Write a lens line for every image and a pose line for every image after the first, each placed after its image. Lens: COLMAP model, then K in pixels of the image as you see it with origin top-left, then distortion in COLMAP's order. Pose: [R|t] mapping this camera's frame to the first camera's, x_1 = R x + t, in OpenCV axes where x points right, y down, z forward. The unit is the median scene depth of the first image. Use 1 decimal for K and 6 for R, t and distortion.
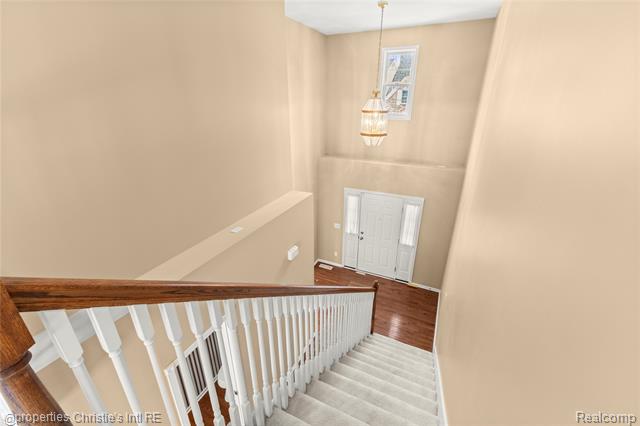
lens RADIAL K [[276.3, 0, 318.9], [0, 276.3, 212.0], [0, 0, 1]] dist [0.008597, -0.001420]
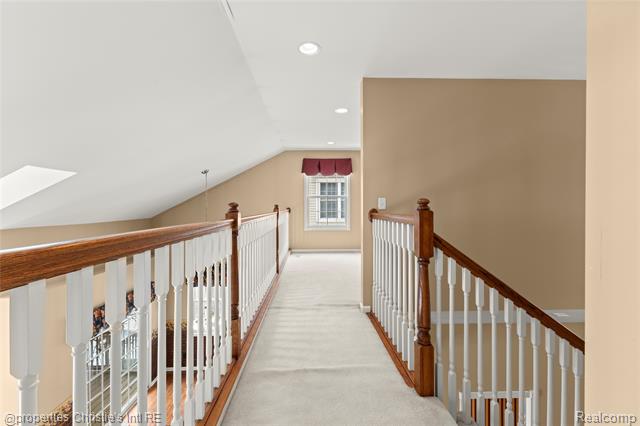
lens RADIAL K [[276.3, 0, 317.8], [0, 276.3, 209.6], [0, 0, 1]] dist [0.008597, -0.001420]
pose [[0.450449, 0.012025, -0.892721, 0.741758], [-0.353023, 0.920820, -0.165725, 0.717922], [0.820043, 0.389802, 0.419028, -1.031470]]
